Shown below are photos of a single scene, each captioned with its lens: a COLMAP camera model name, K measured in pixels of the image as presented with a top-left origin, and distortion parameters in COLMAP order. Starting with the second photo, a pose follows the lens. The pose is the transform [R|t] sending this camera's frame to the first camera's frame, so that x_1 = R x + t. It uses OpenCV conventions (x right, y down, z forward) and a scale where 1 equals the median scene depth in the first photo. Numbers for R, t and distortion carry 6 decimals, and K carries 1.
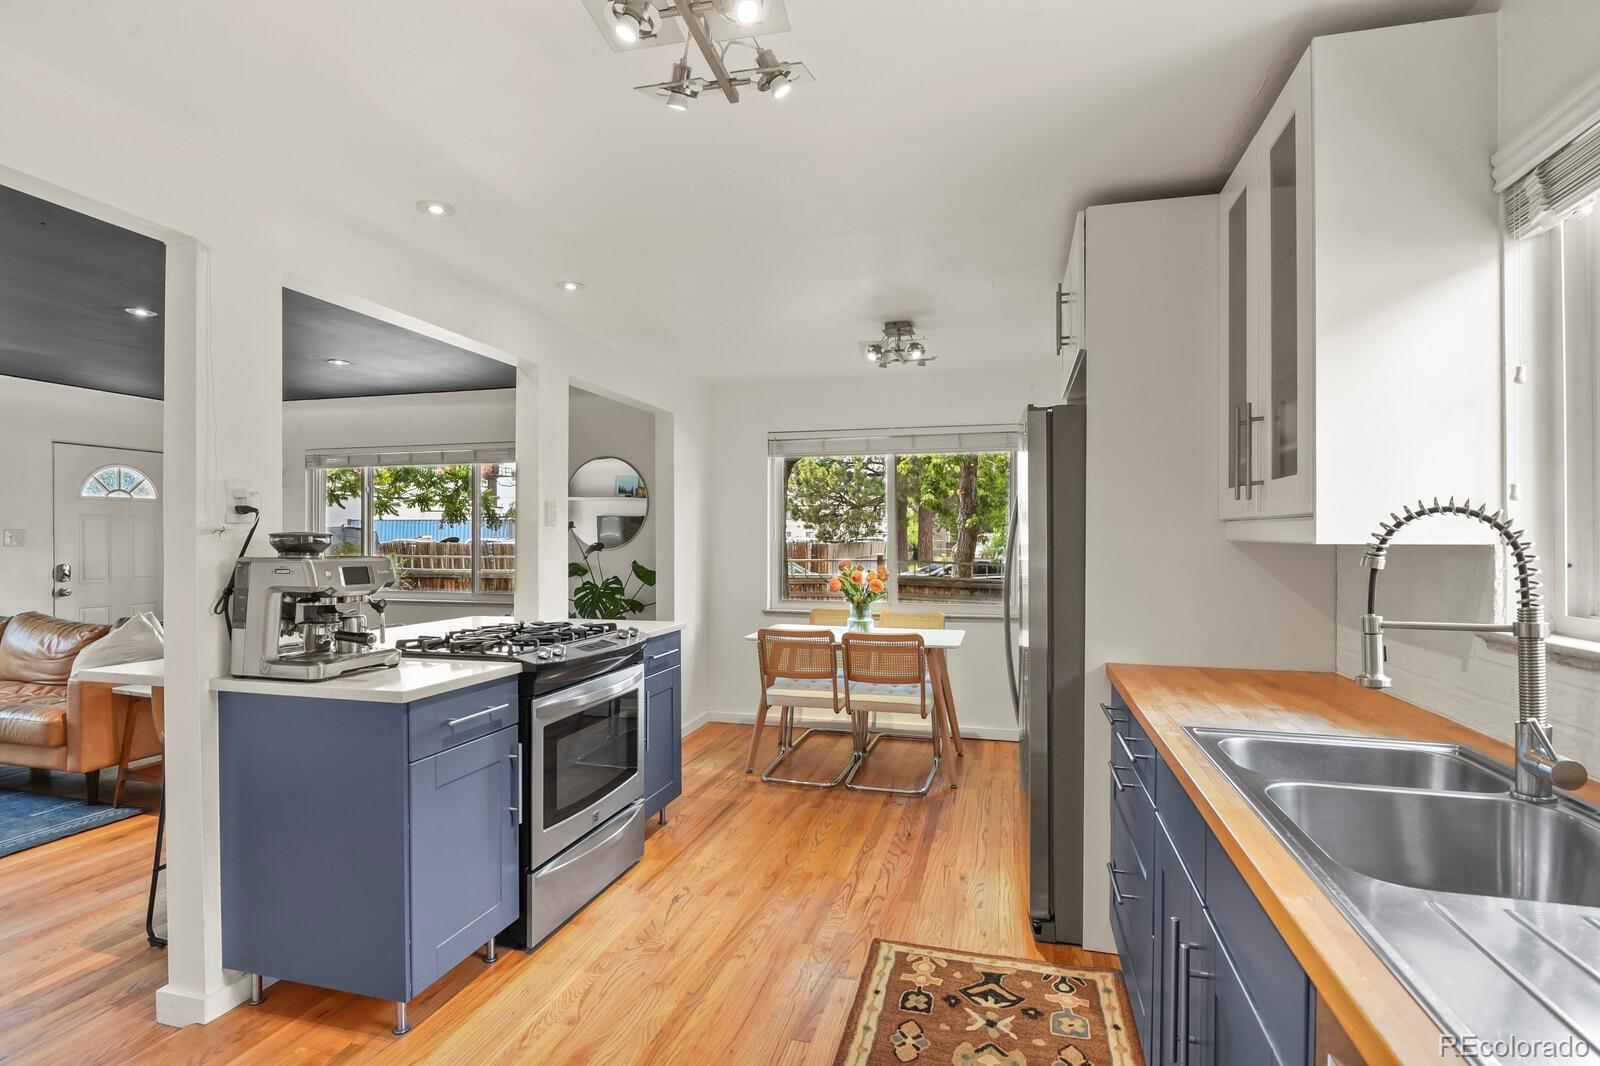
lens RADIAL K [[777.1, 0, 808.5], [0, 777.1, 538.0], [0, 0, 1]] dist [-0.007761, -0.003627]
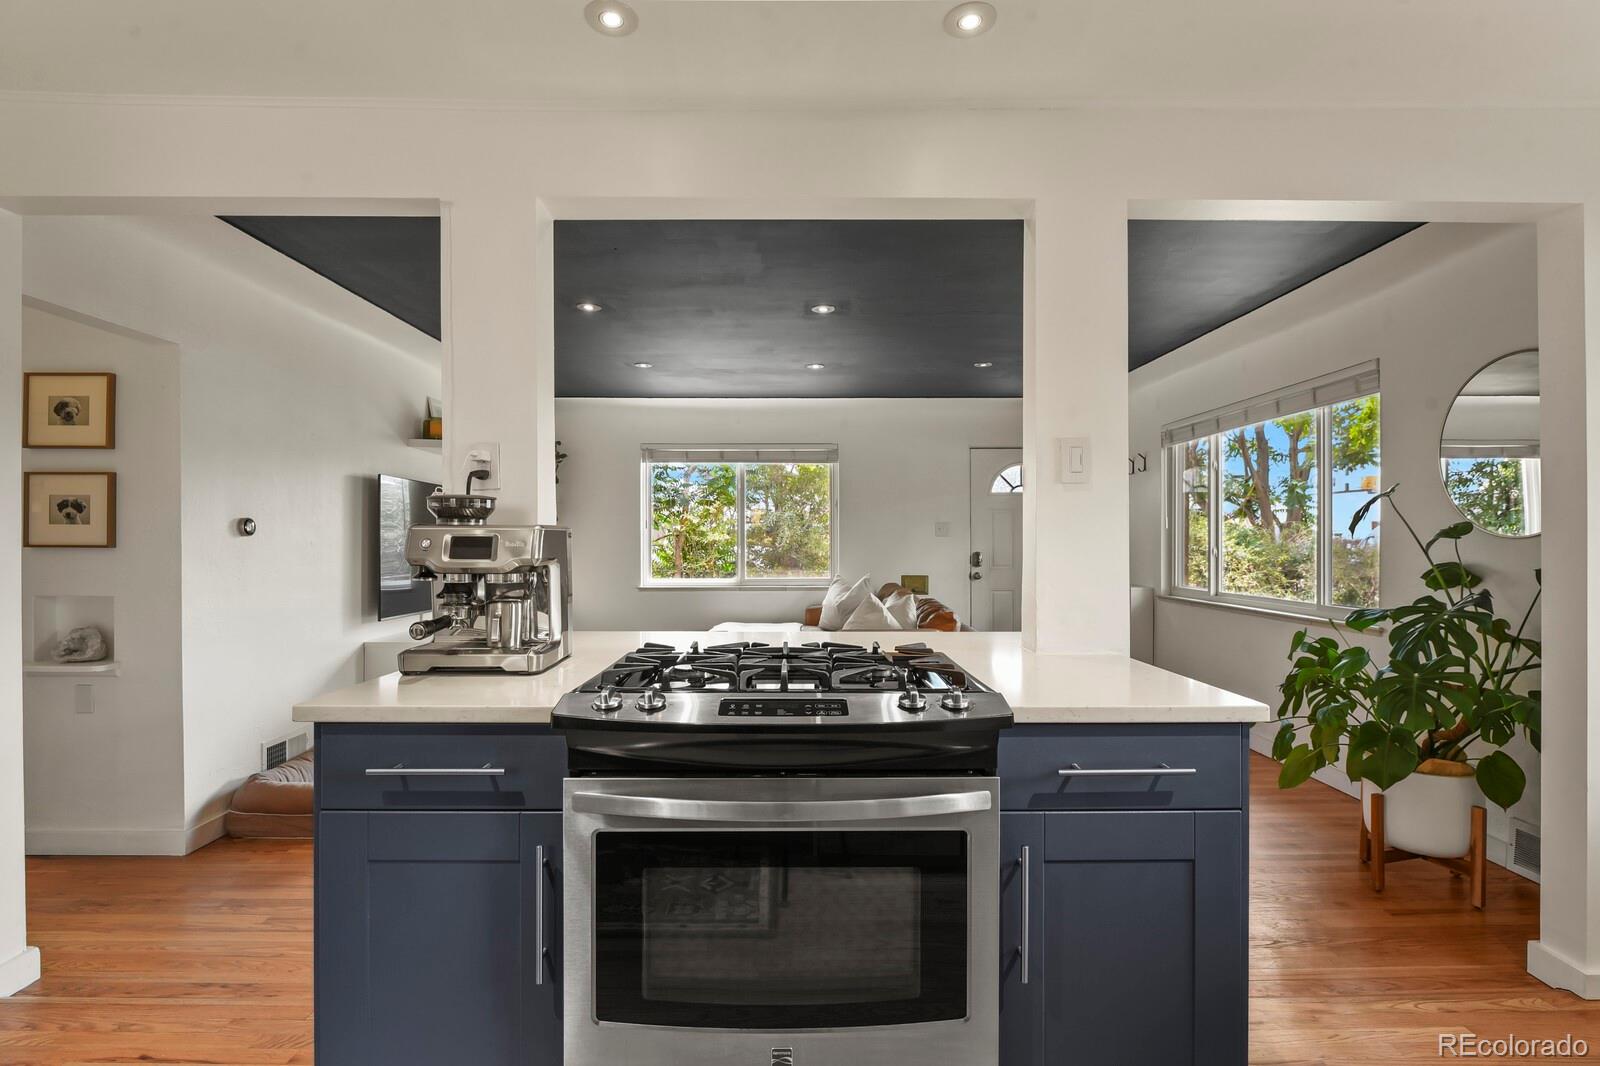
lens RADIAL K [[777.1, 0, 798.5], [0, 777.1, 533.5], [0, 0, 1]] dist [-0.007761, -0.003627]
pose [[0.260103, -0.009076, -0.965538, 0.223564], [0.003173, 0.999958, -0.008545, 0.034874], [0.965576, -0.000841, 0.260121, 0.966292]]
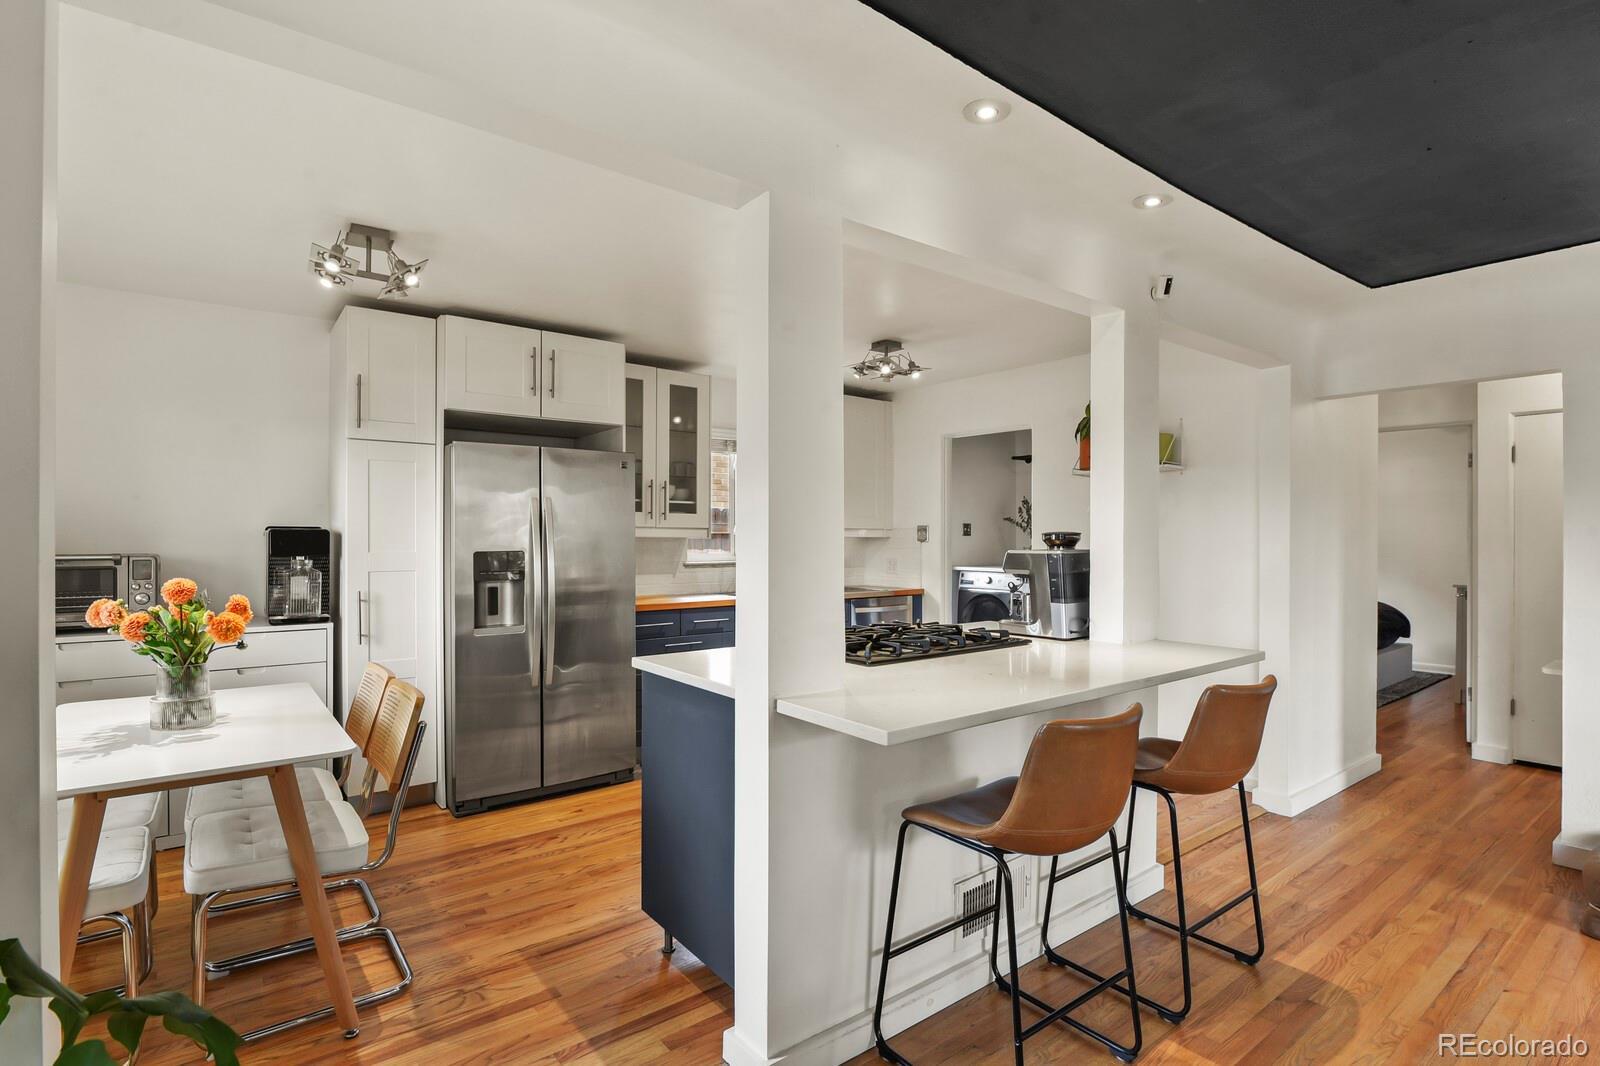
lens RADIAL K [[777.1, 0, 798.1], [0, 777.1, 536.5], [0, 0, 1]] dist [-0.007761, -0.003627]
pose [[-0.789131, -0.001318, 0.614224, -0.975697], [-0.003347, 0.999992, -0.002154, 0.005528], [-0.614216, -0.003755, -0.789129, 2.058368]]
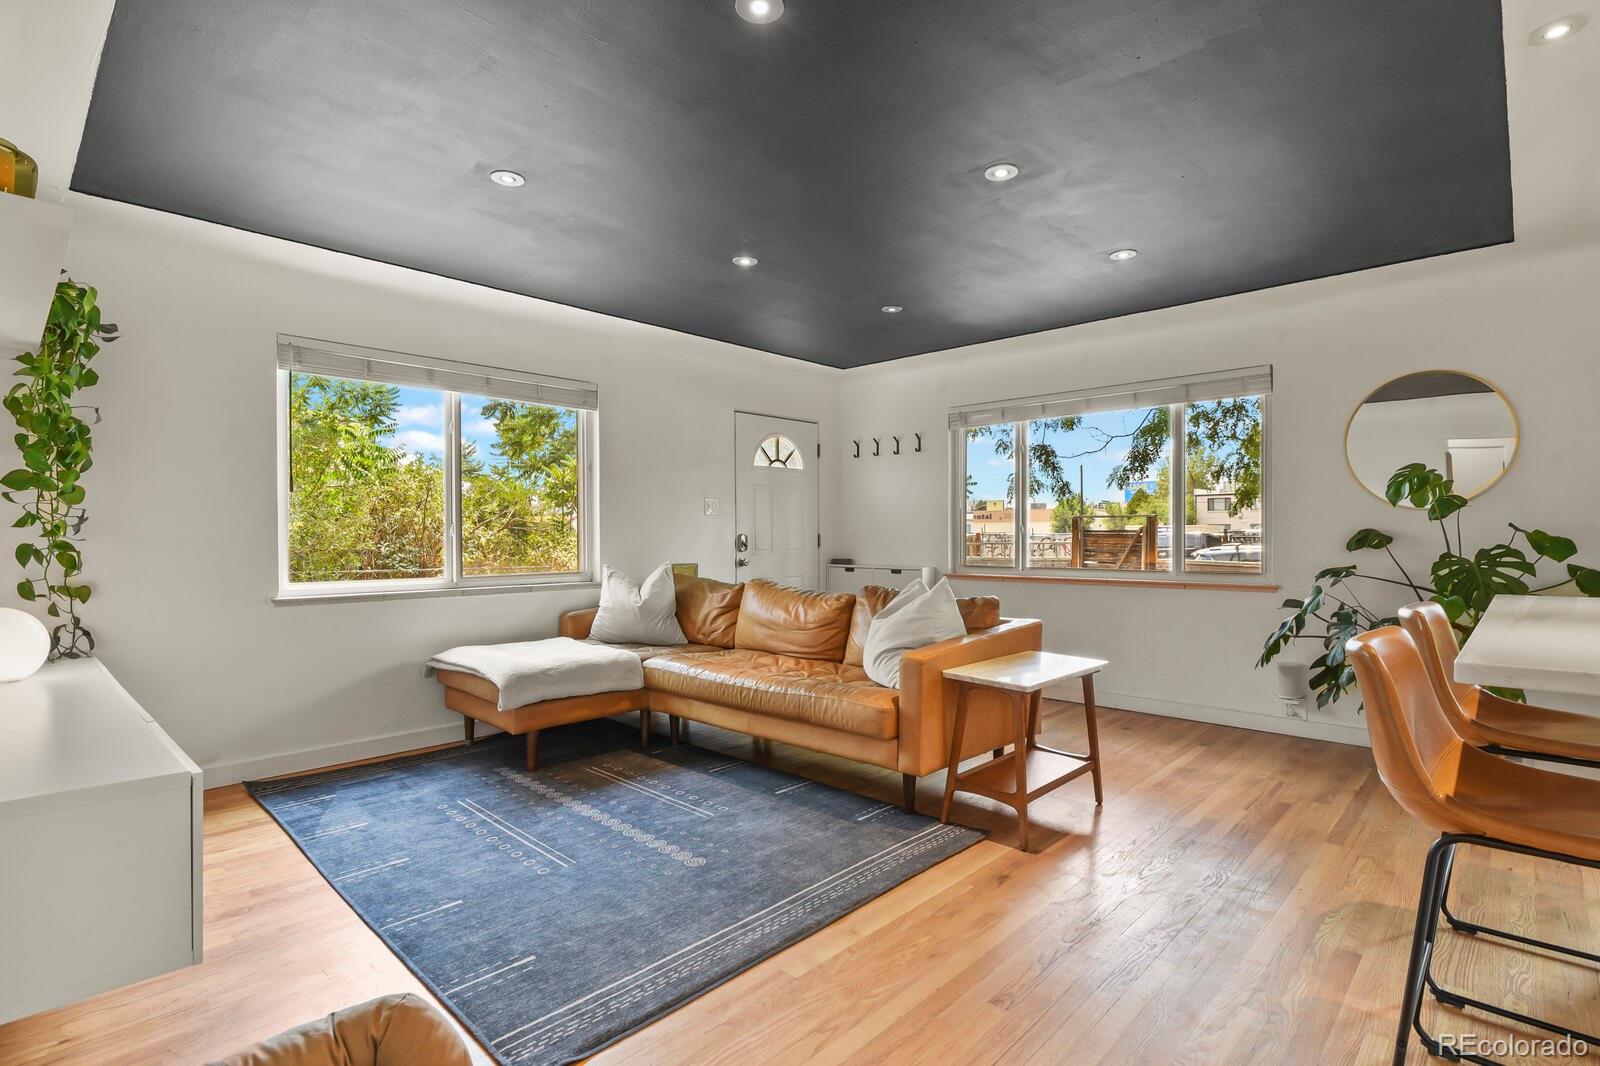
lens RADIAL K [[777.1, 0, 802.1], [0, 777.1, 541.7], [0, 0, 1]] dist [-0.007761, -0.003627]
pose [[0.879246, -0.000366, -0.476368, -0.947505], [0.005591, 0.999939, 0.009552, 0.078177], [0.476336, -0.011062, 0.879194, 0.340787]]
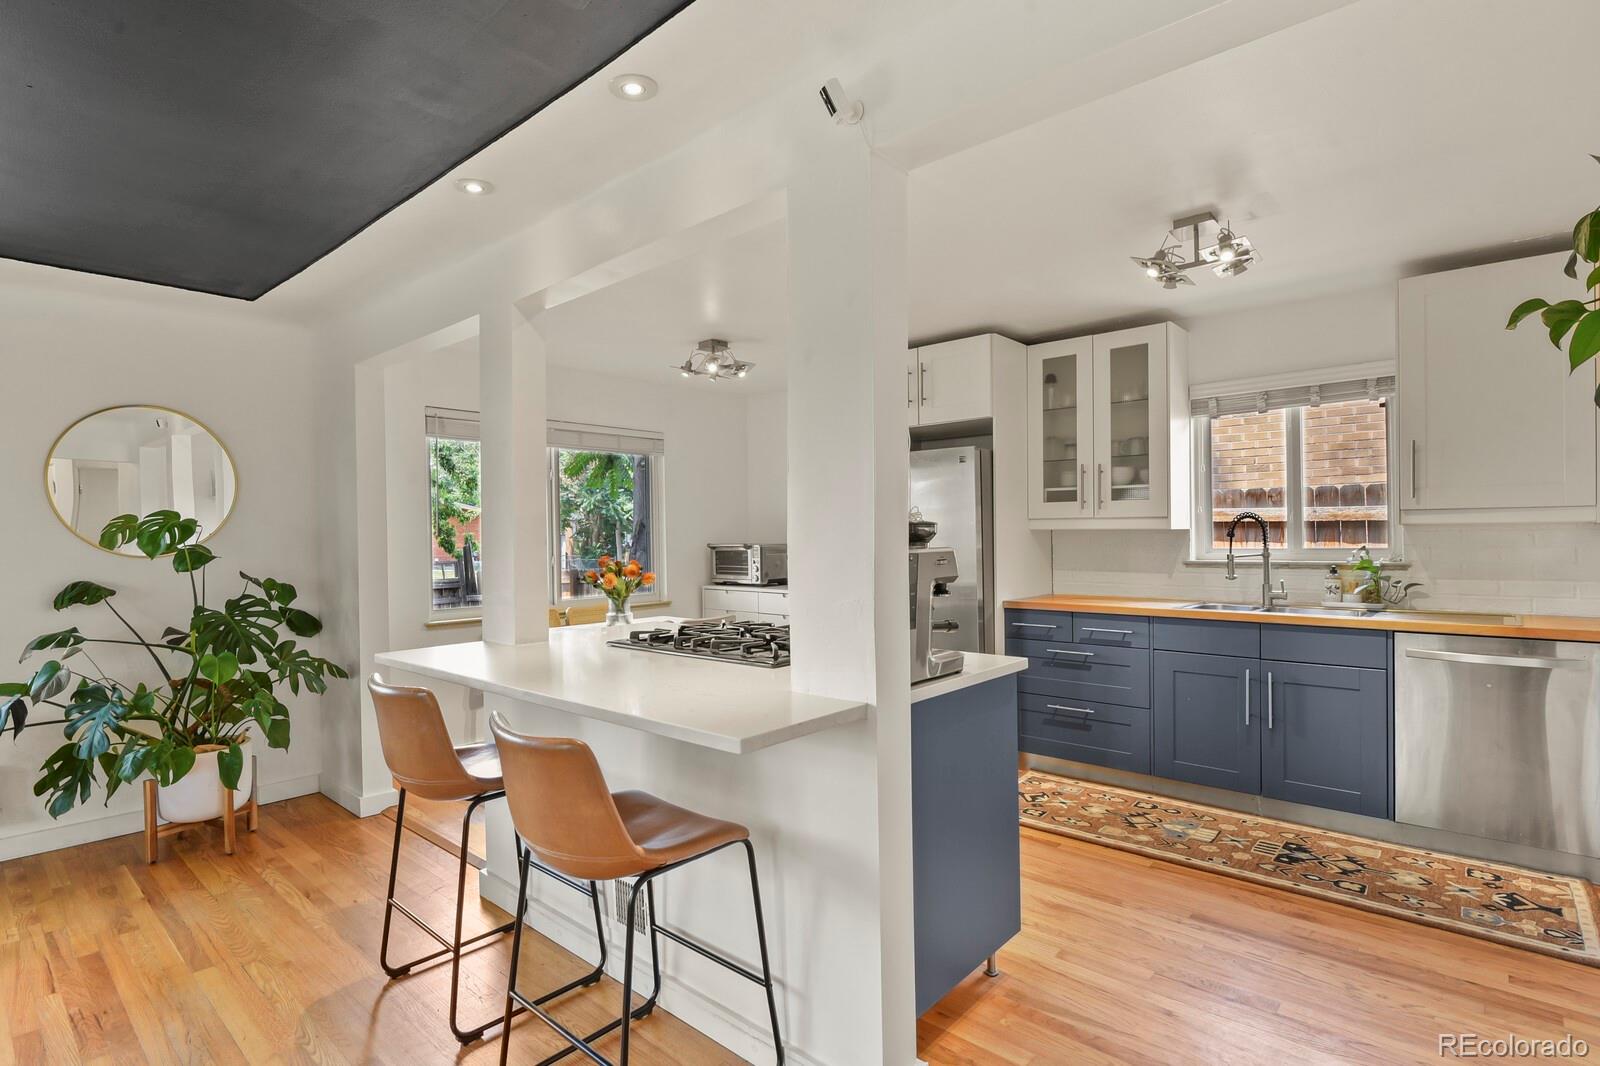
lens RADIAL K [[777.1, 0, 807.5], [0, 777.1, 541.2], [0, 0, 1]] dist [-0.007761, -0.003627]
pose [[0.450168, -0.013856, 0.892837, -1.292584], [0.011035, 0.999890, 0.009954, 0.006132], [-0.892876, 0.005372, 0.450271, 0.584284]]
